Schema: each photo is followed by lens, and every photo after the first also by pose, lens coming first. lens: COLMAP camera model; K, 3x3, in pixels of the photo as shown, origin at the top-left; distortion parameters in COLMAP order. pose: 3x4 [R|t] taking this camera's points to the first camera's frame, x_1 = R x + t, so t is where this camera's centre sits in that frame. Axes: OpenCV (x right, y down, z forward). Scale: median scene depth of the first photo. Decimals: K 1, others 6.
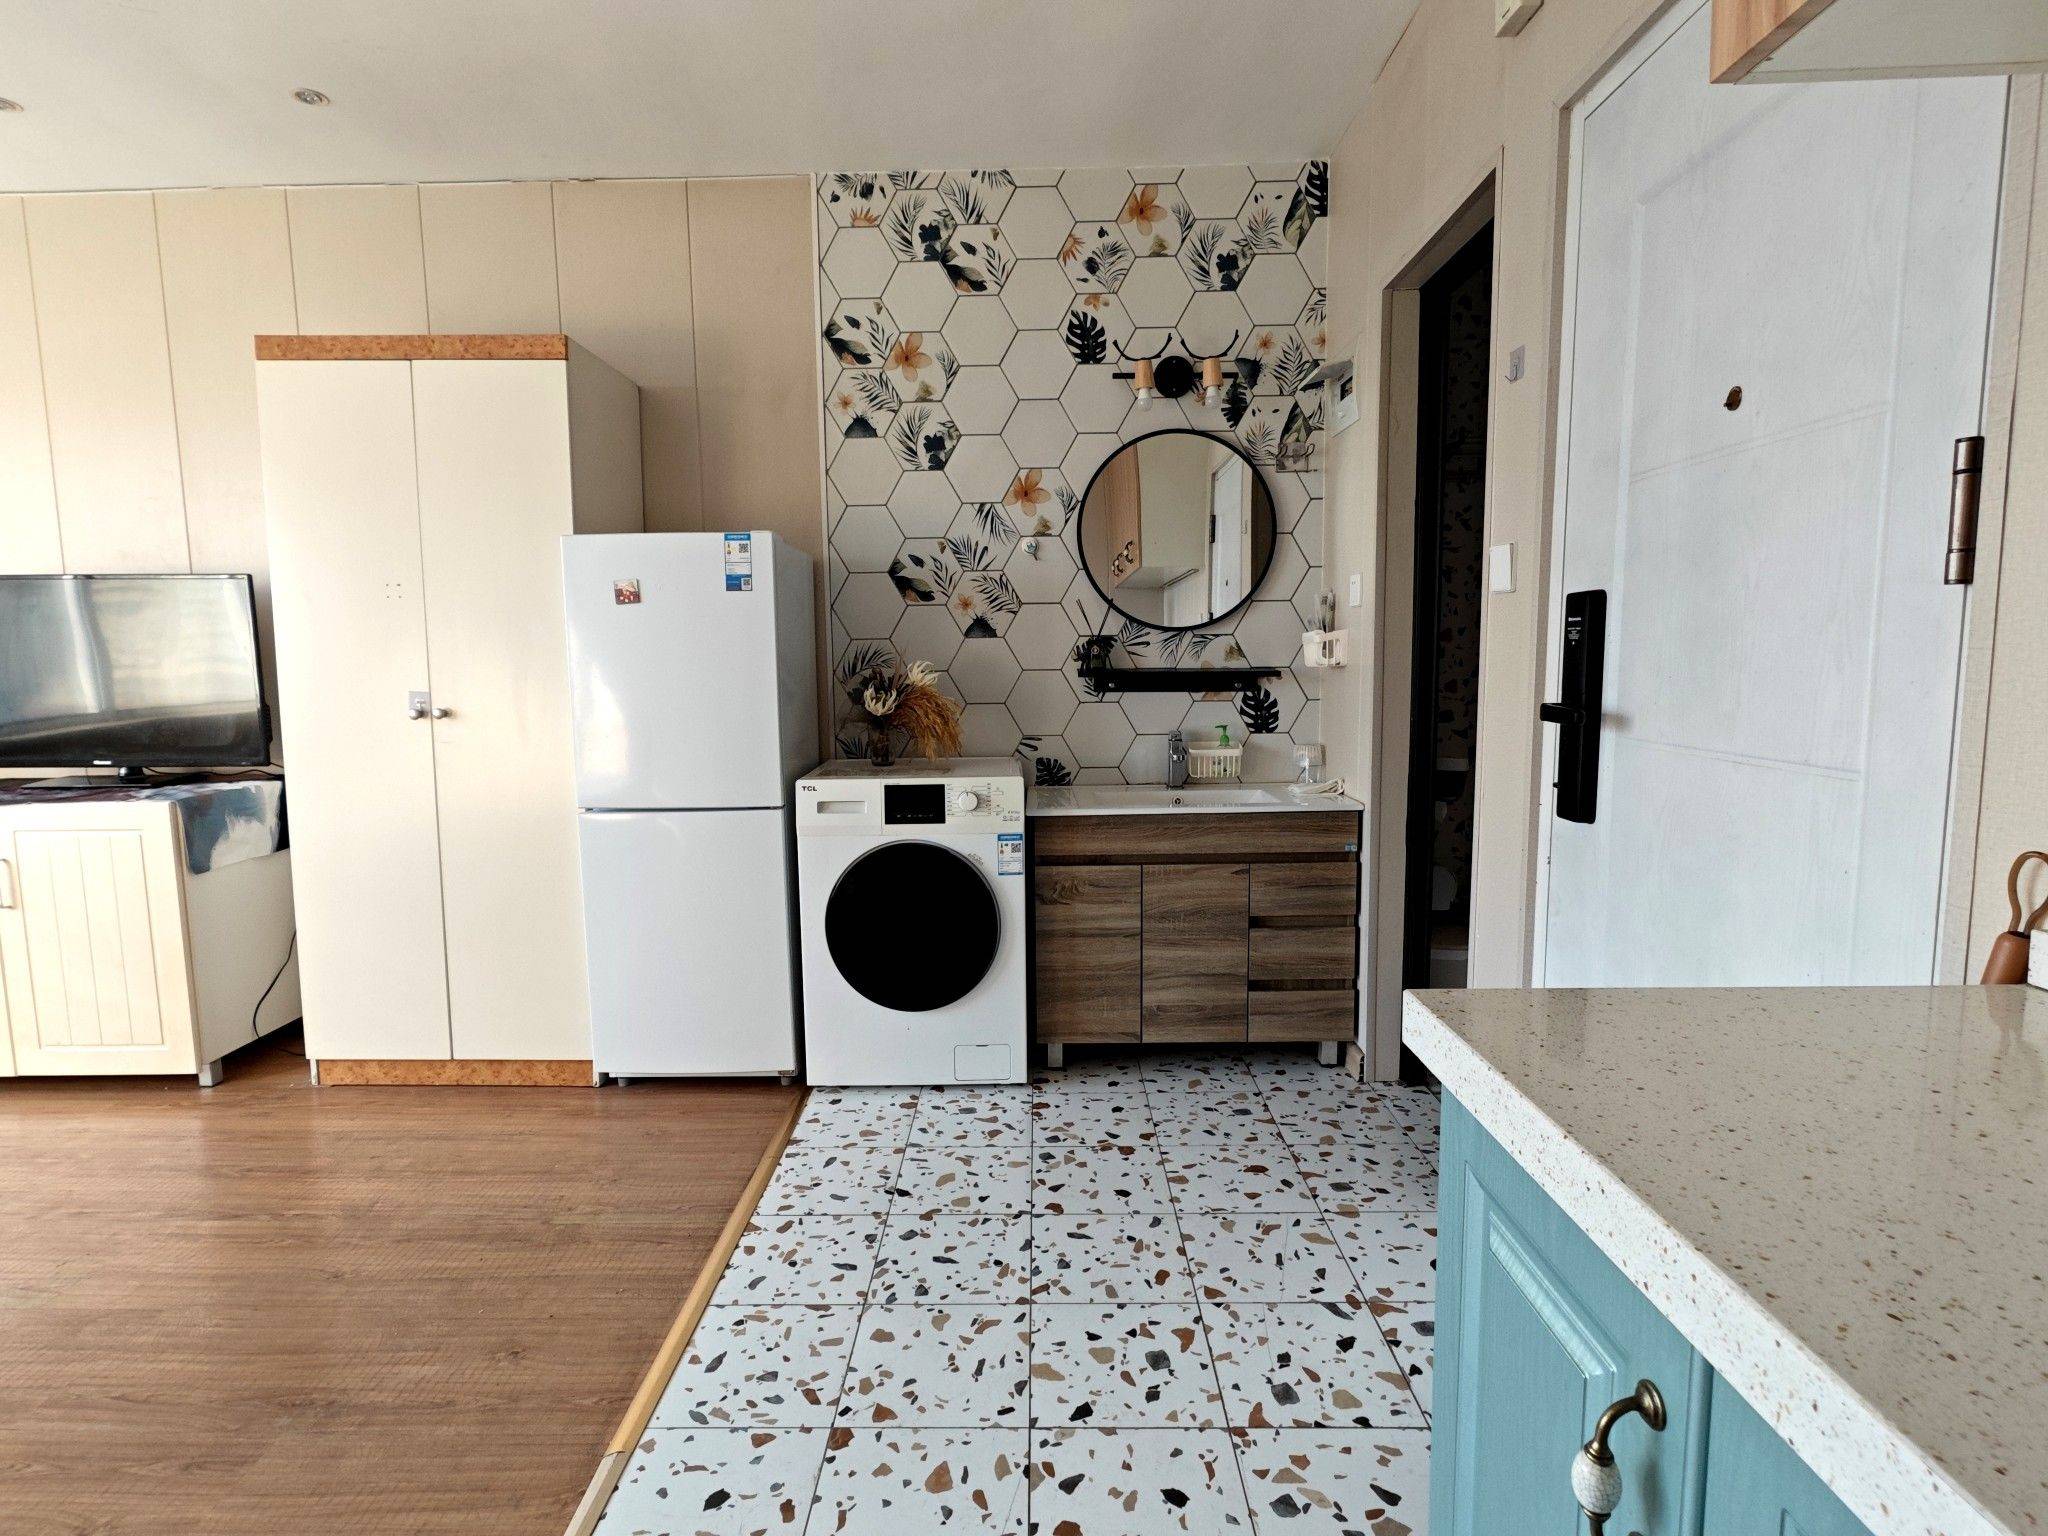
lens RADIAL K [[1043.7, 0, 1017.2], [0, 1043.7, 769.1], [0, 0, 1]] dist [-0.005609, 0.003974]
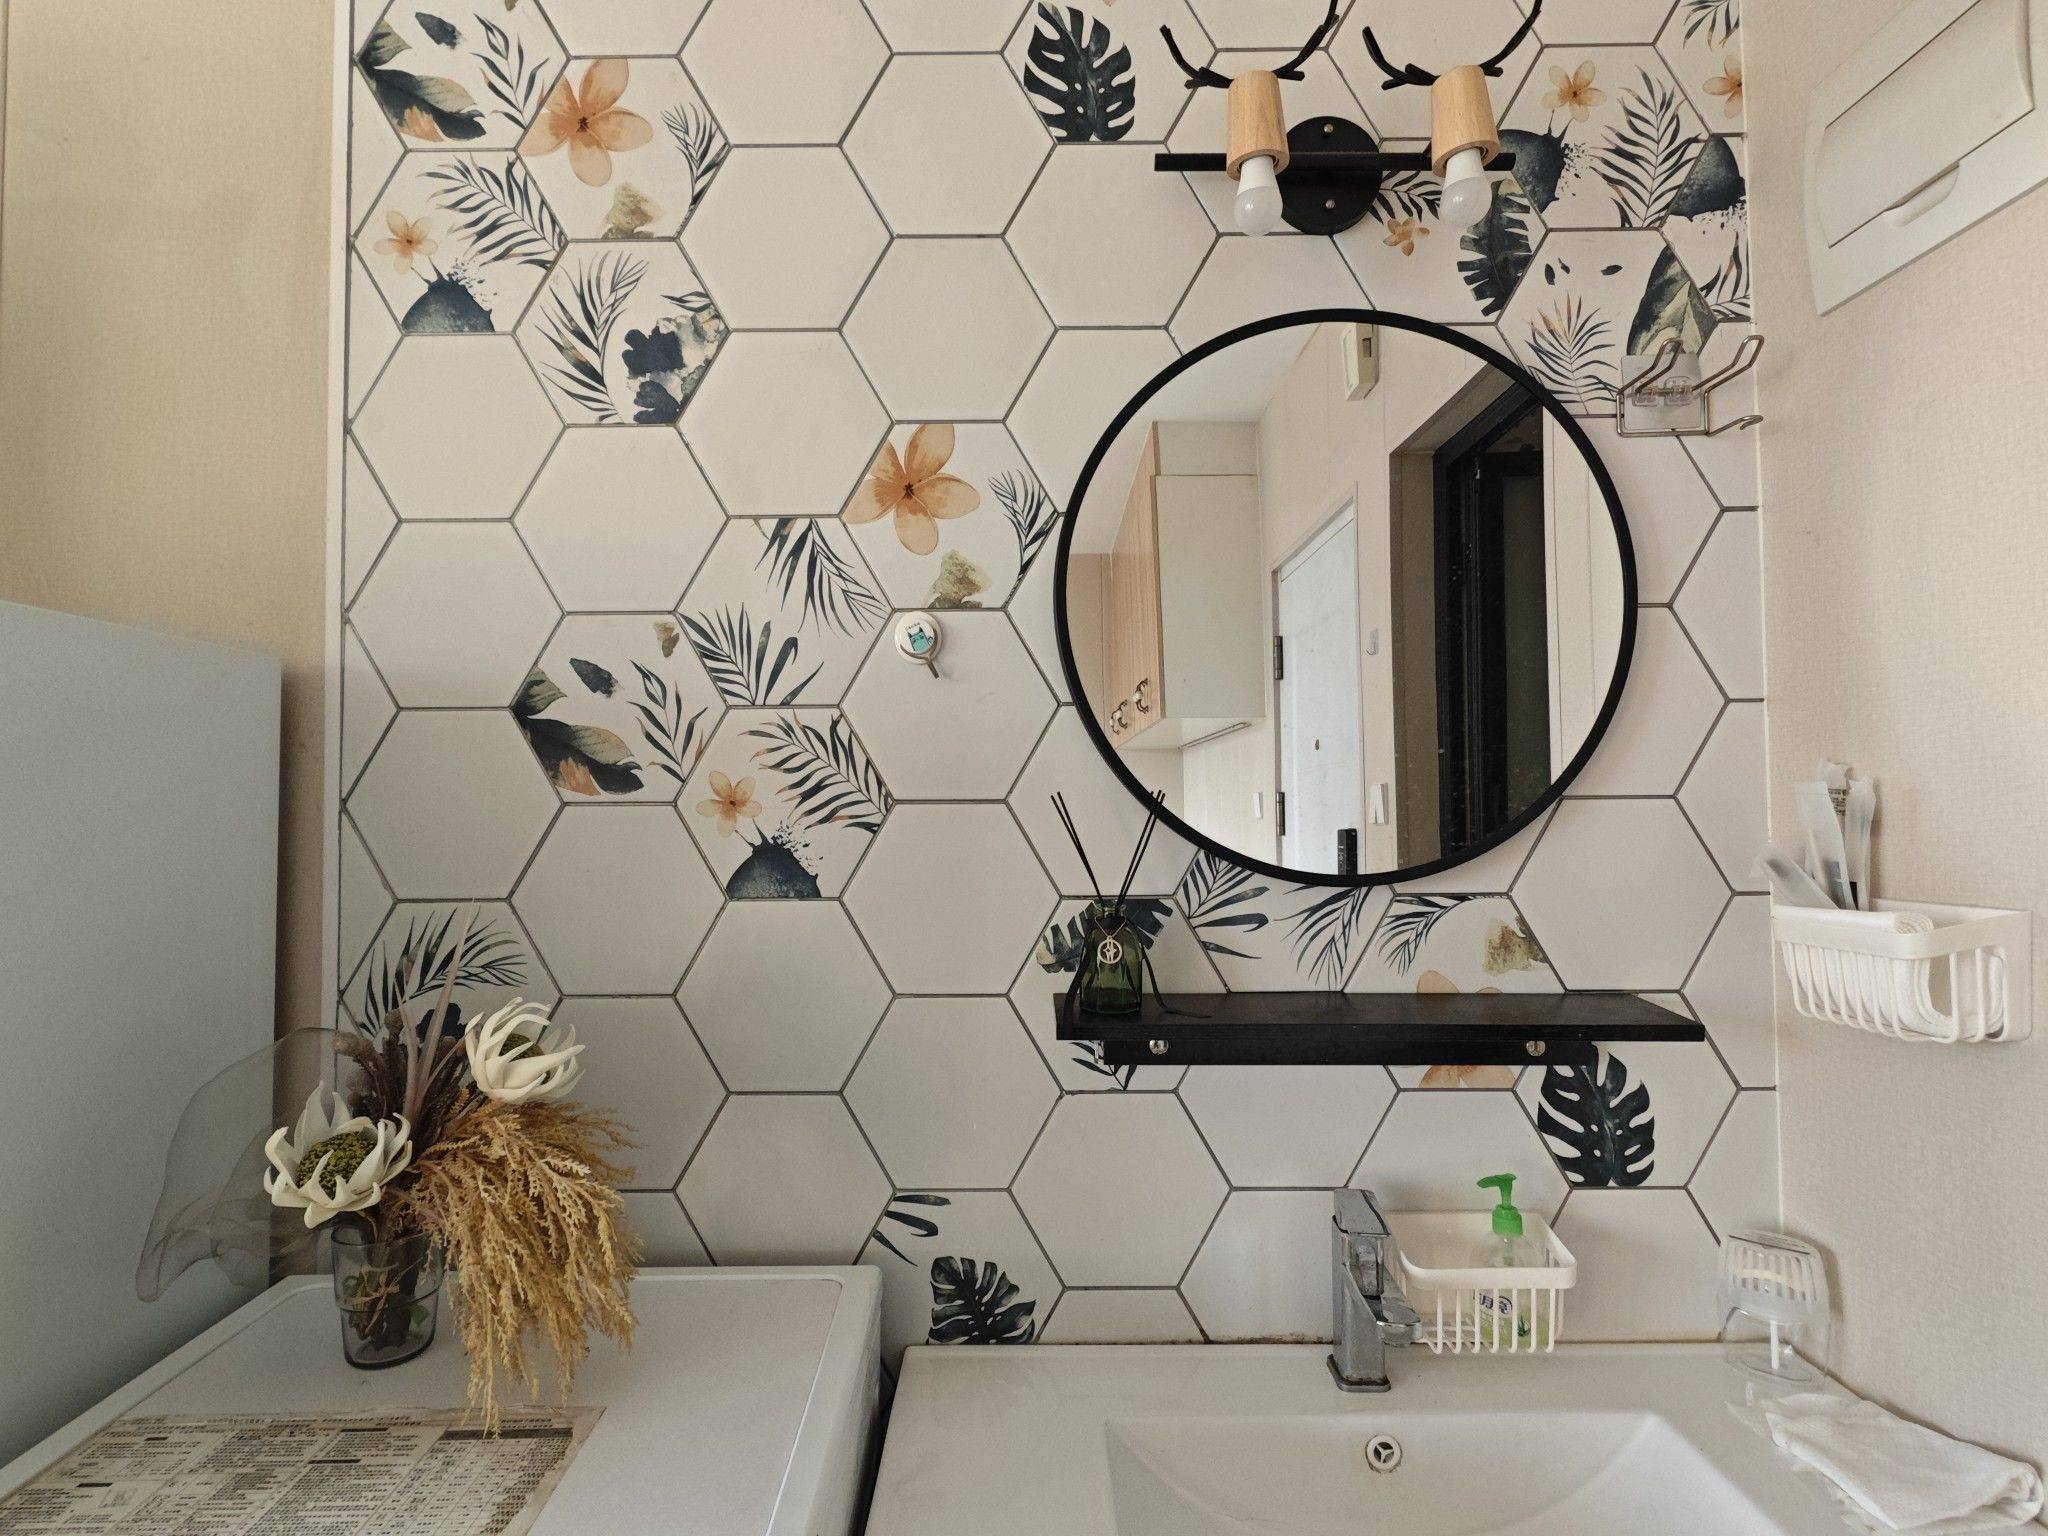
lens RADIAL K [[1007.5, 0, 1013.5], [0, 1007.5, 770.5], [0, 0, 1]] dist [-0.001815, 0.001214]
pose [[0.999939, 0.007517, 0.008108, 0.045217], [-0.006230, 0.988898, -0.148468, -0.131176], [-0.009134, 0.148408, 0.988884, 0.738071]]
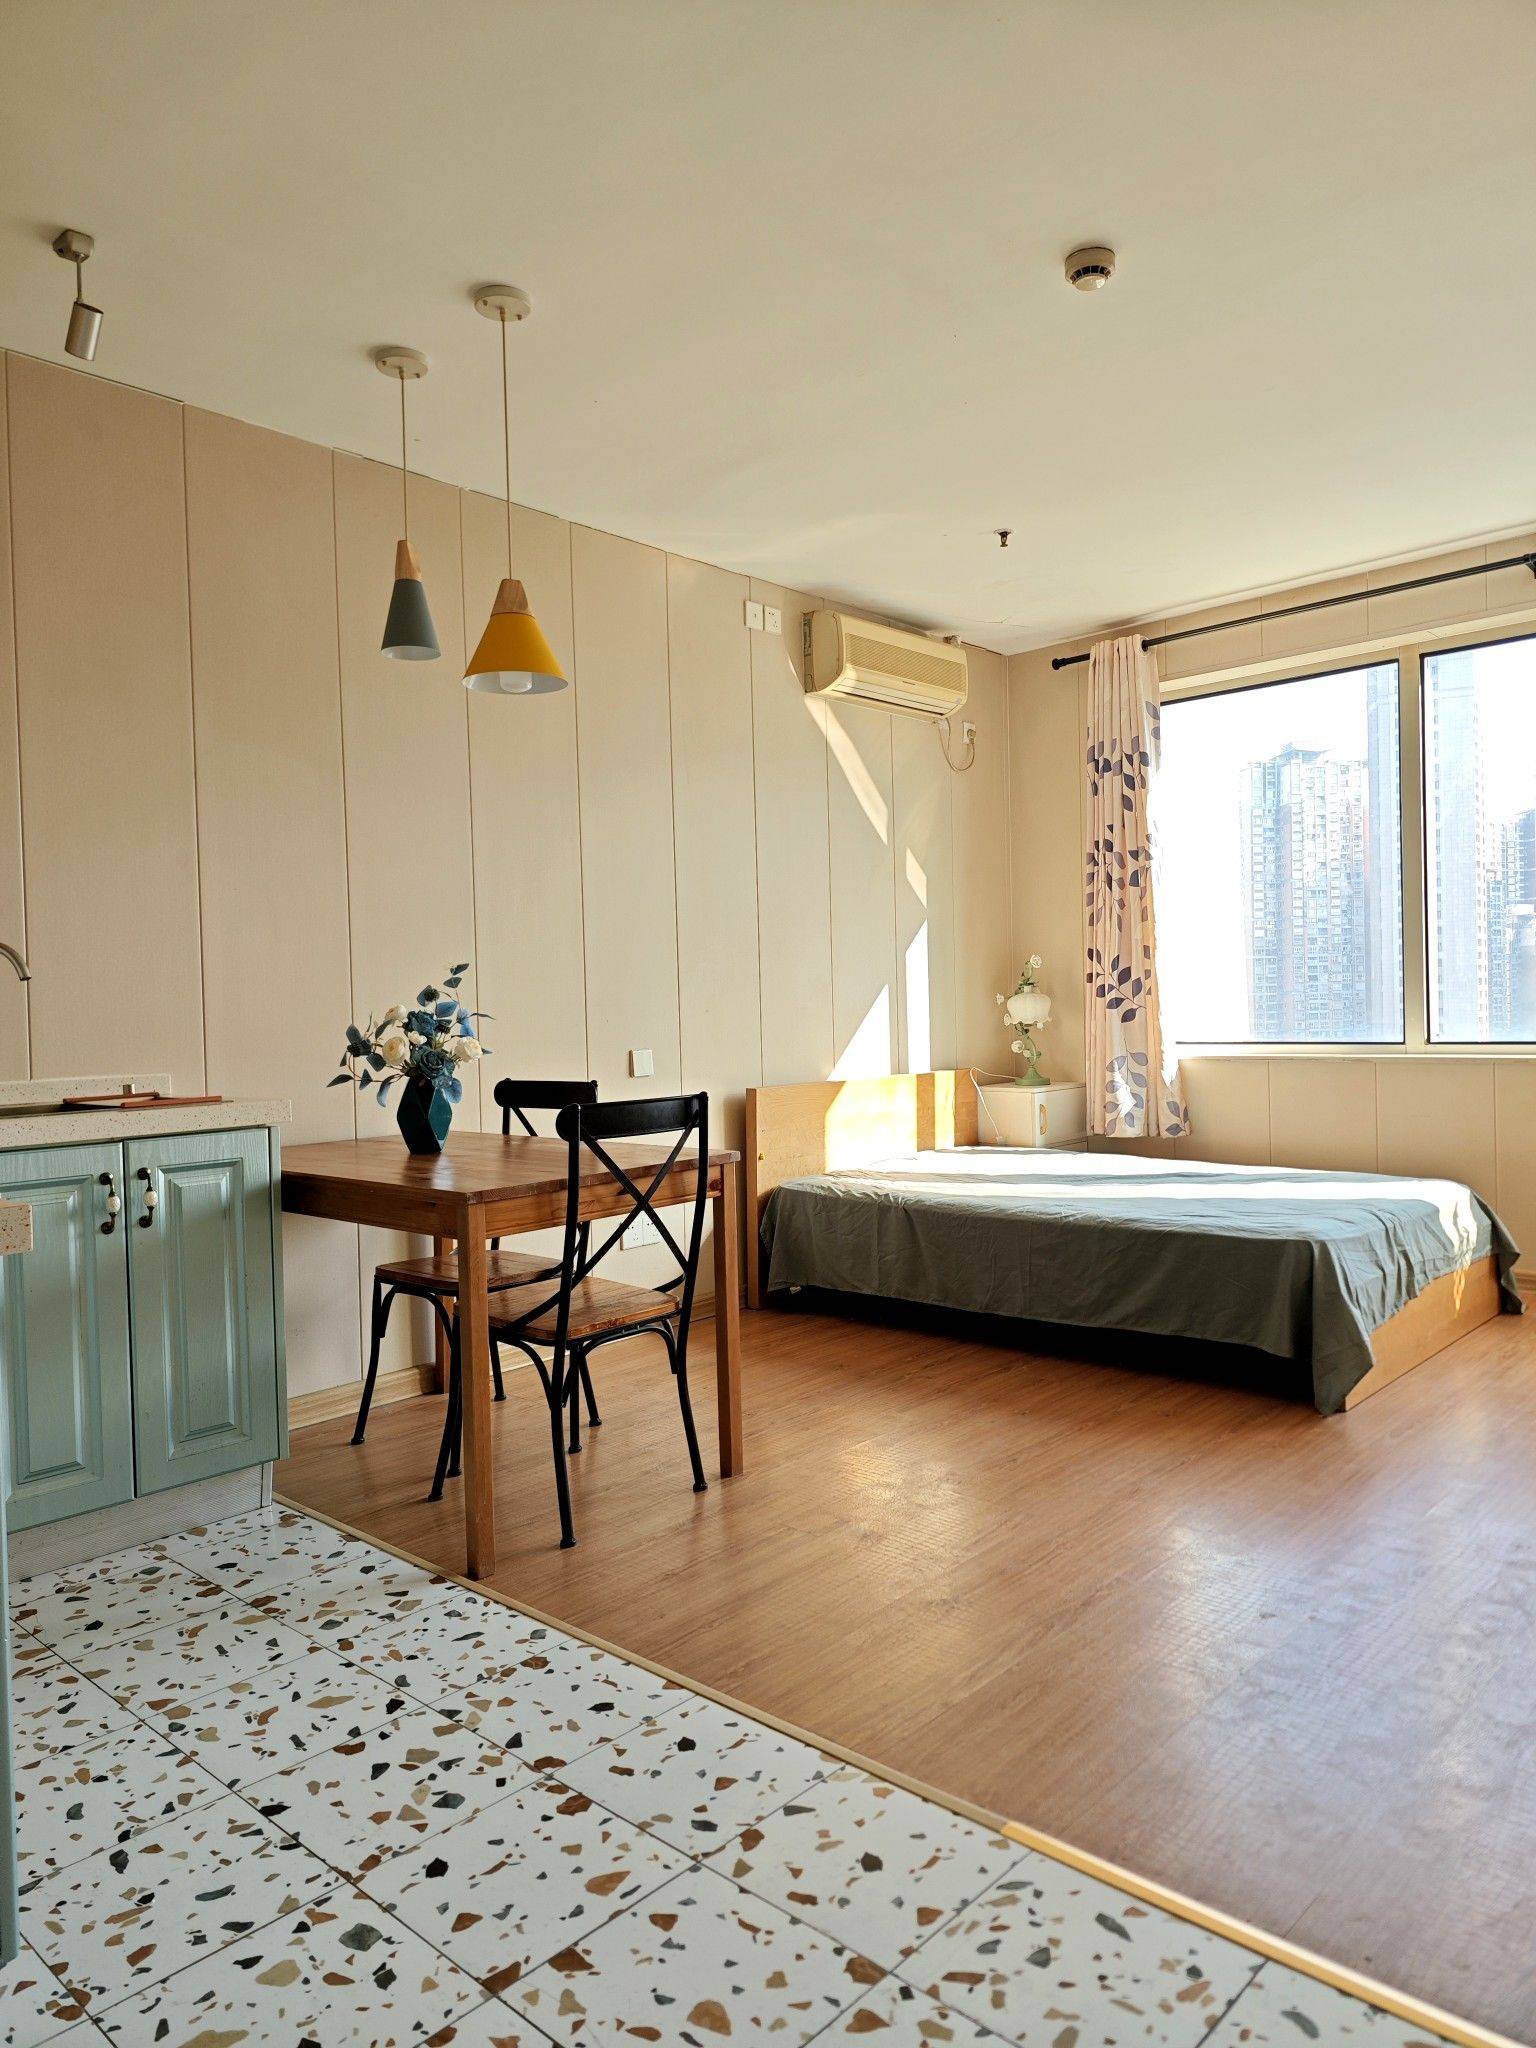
lens RADIAL K [[1379.4, 0, 795.1], [0, 1379.4, 1028.7], [0, 0, 1]] dist [0.048320, -0.049957]
pose [[-0.661938, 0.042306, -0.748363, 0.302185], [-0.049648, 0.993739, 0.100092, -0.055267], [0.747912, 0.103409, -0.655693, 0.827784]]
